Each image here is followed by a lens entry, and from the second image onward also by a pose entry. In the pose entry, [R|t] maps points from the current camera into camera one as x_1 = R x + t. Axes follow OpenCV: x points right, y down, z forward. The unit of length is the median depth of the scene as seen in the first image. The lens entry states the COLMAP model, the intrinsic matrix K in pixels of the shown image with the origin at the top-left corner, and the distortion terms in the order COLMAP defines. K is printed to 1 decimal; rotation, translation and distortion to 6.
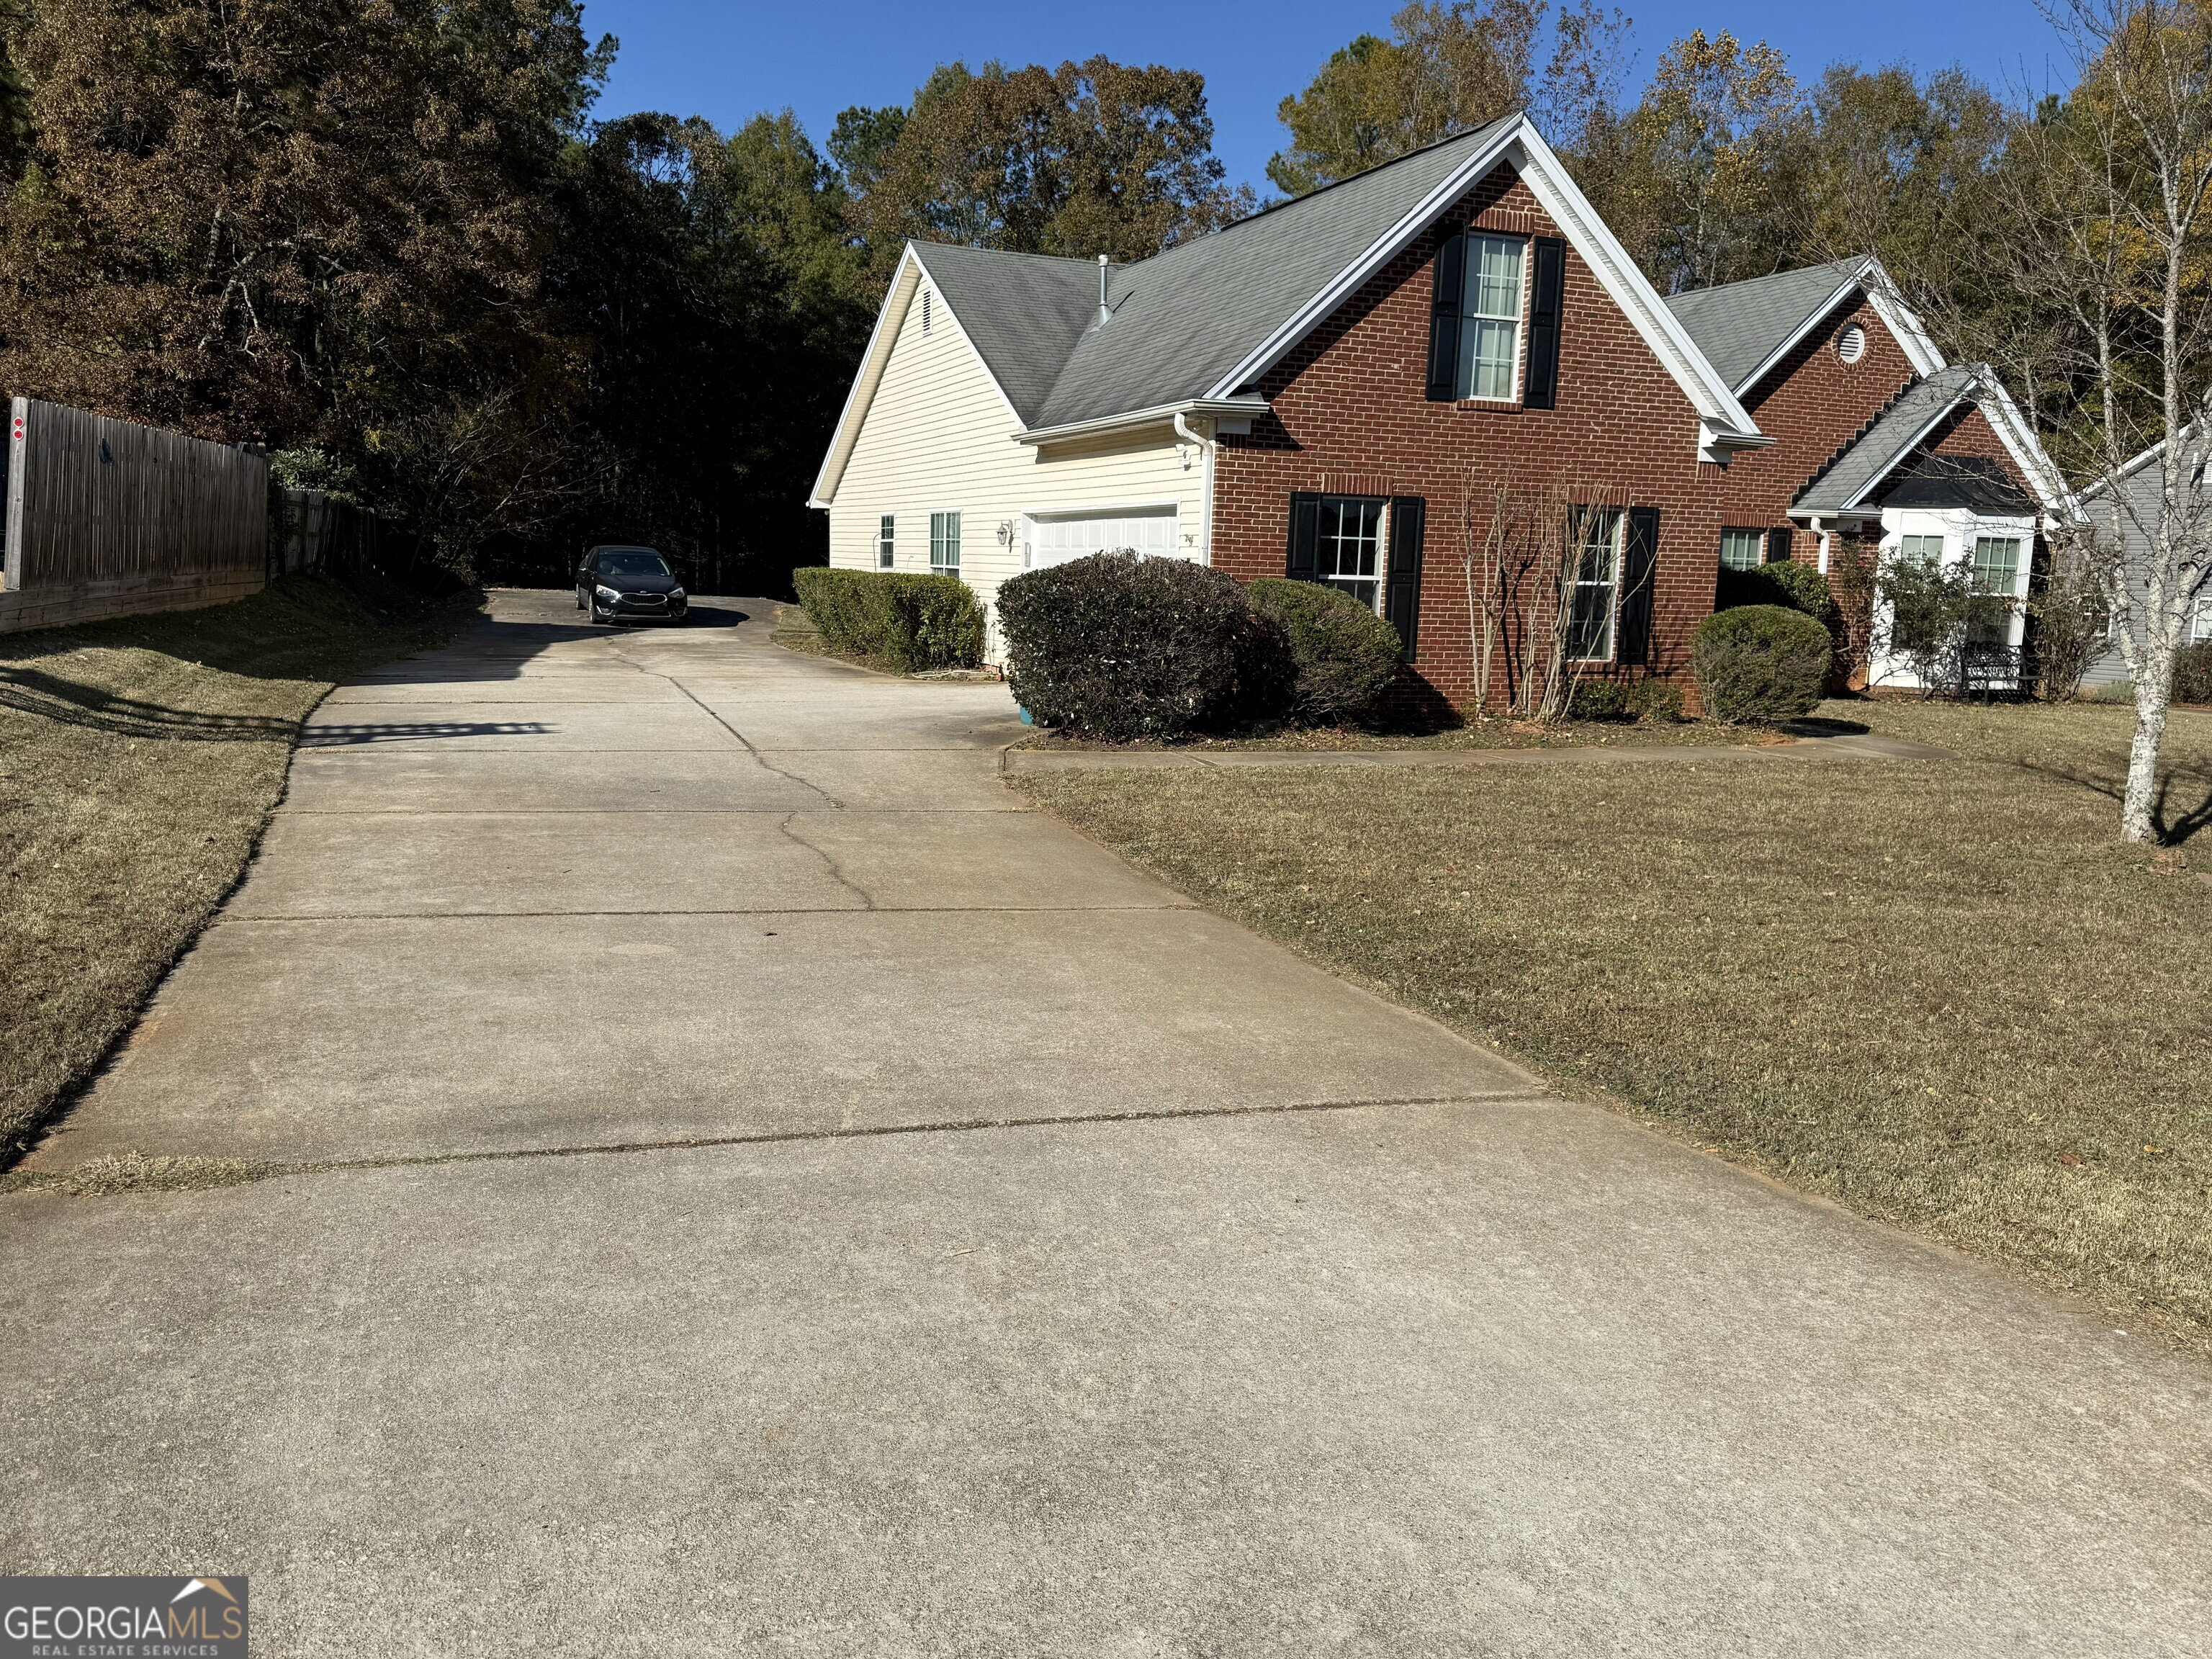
lens RADIAL K [[1794.4, 0, 1108.1], [0, 1794.4, 830.2], [0, 0, 1]] dist [0.036323, -0.043527]
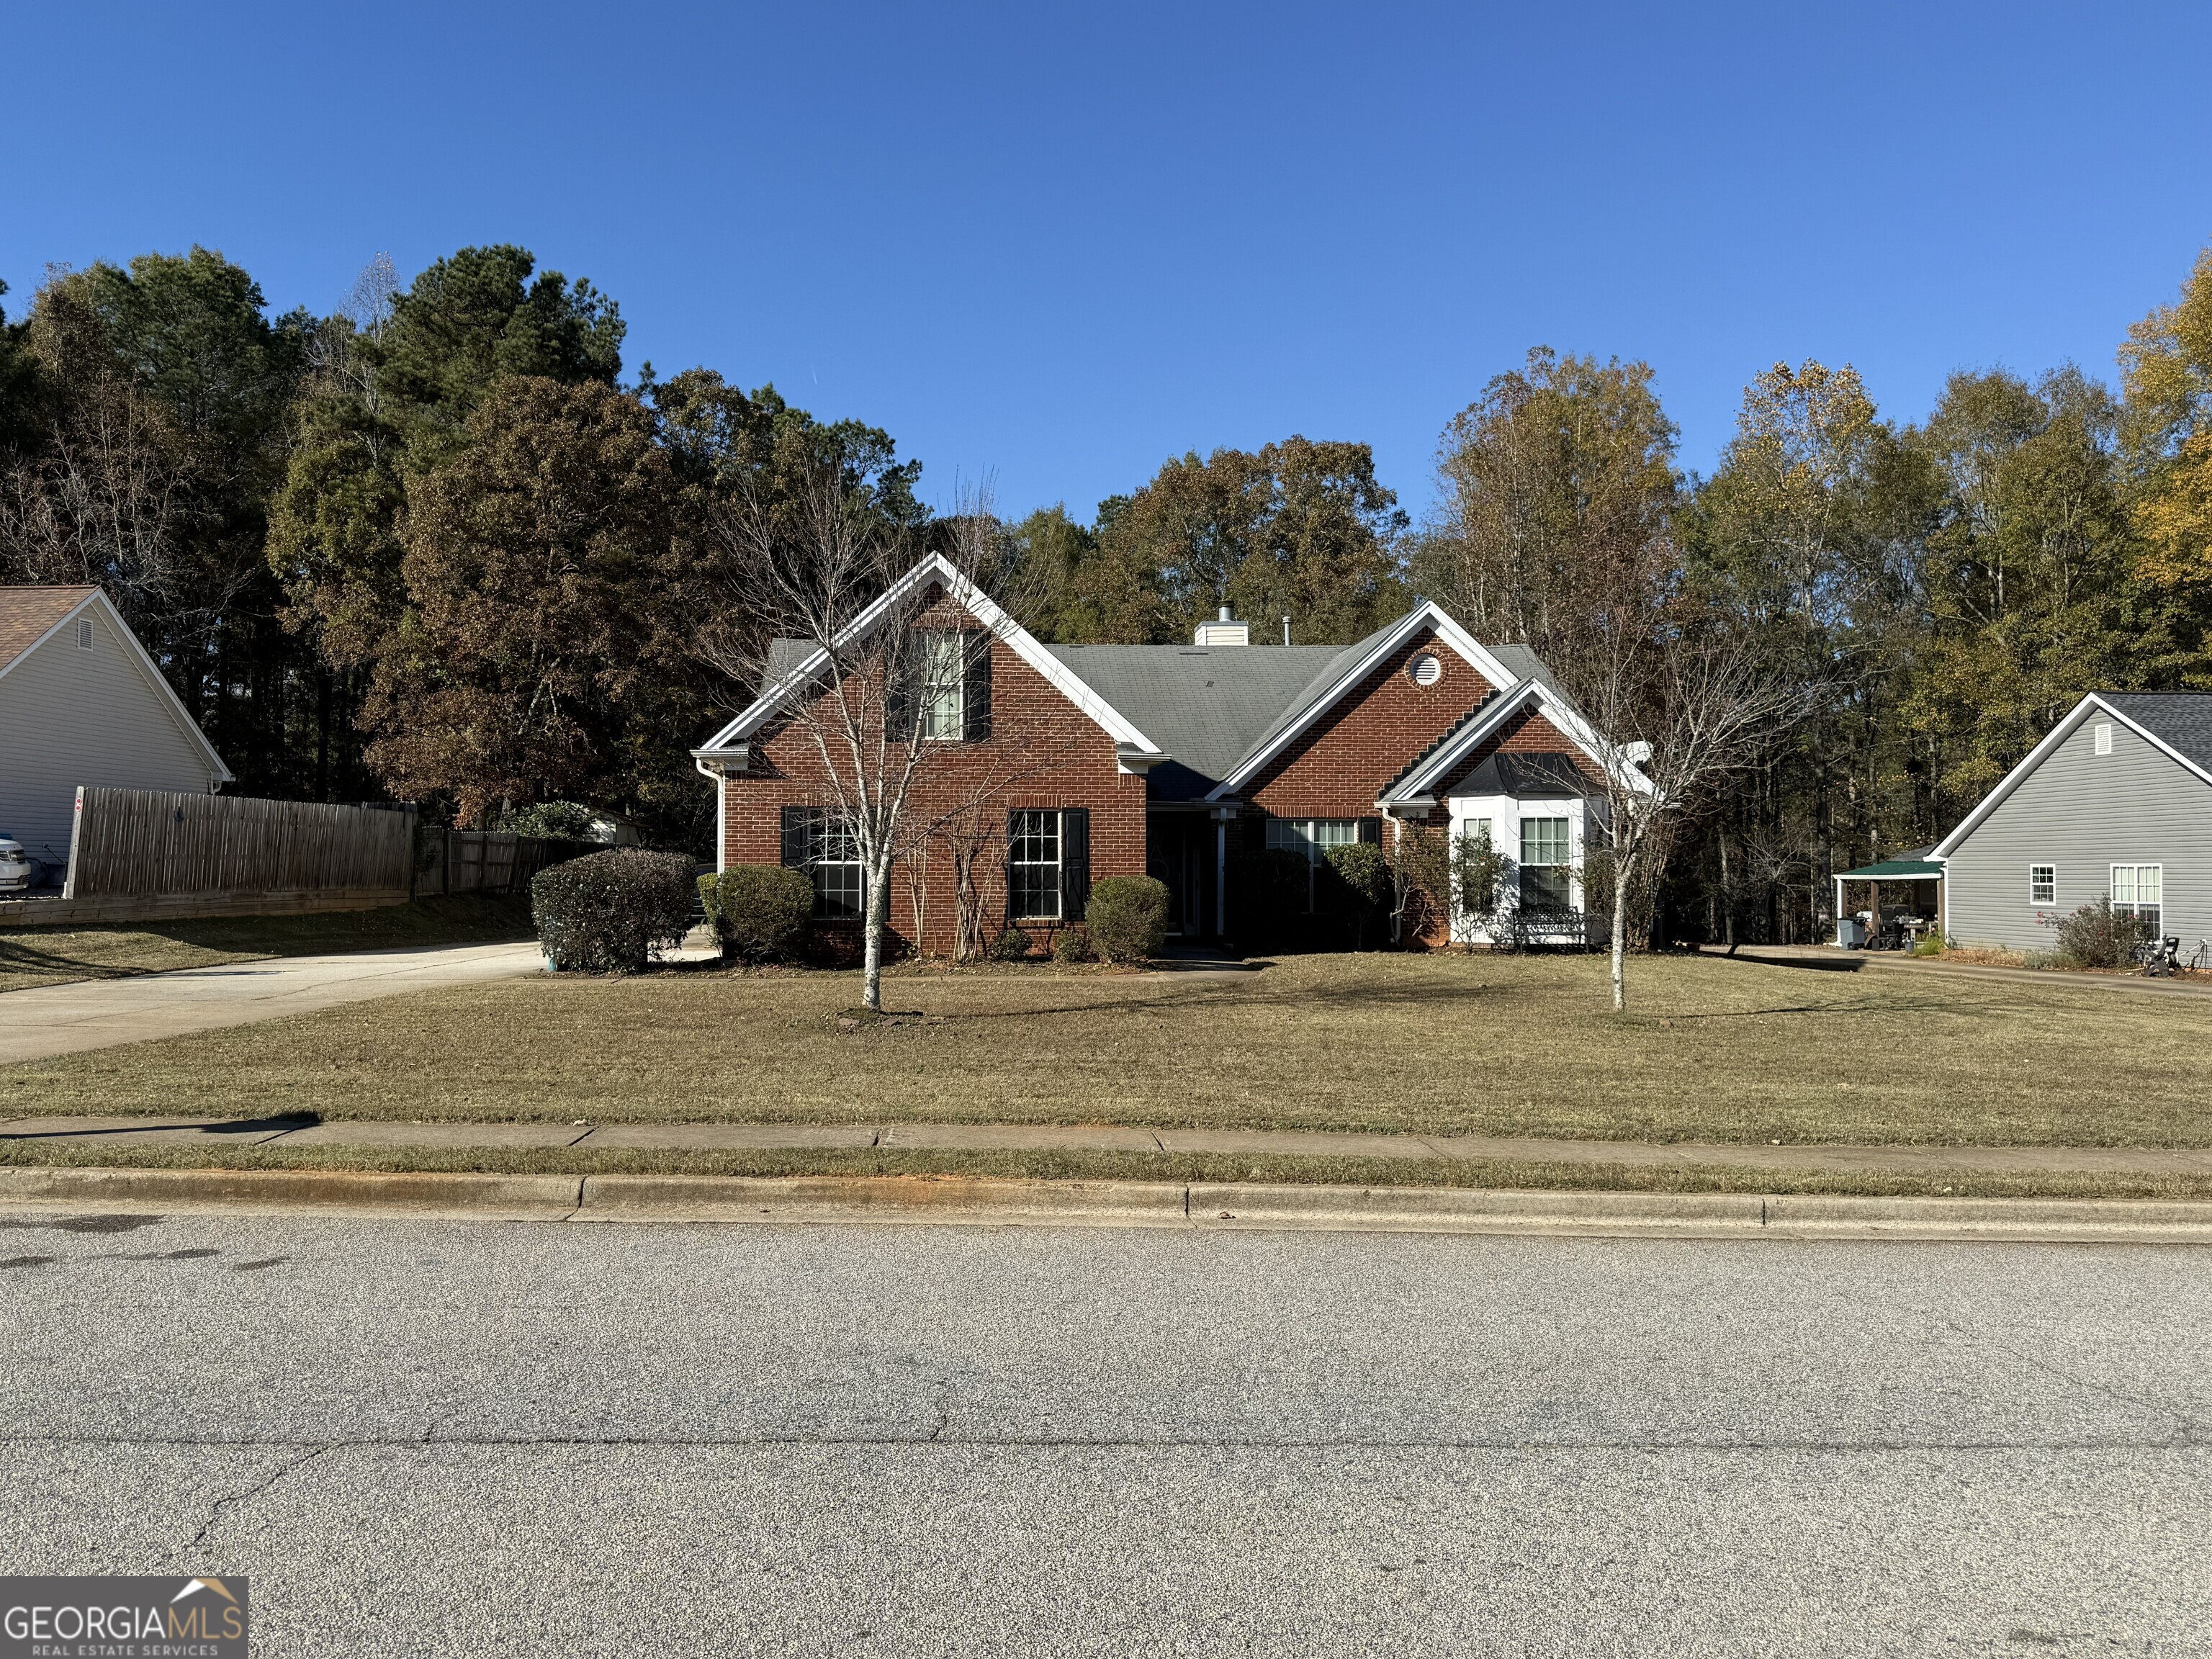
lens RADIAL K [[1794.4, 0, 1104.7], [0, 1794.4, 834.2], [0, 0, 1]] dist [0.036323, -0.043527]
pose [[0.955601, -0.037478, -0.292271, 0.560296], [-0.013562, 0.985233, -0.170680, 0.057875], [0.294352, 0.167066, 0.940981, -0.215843]]
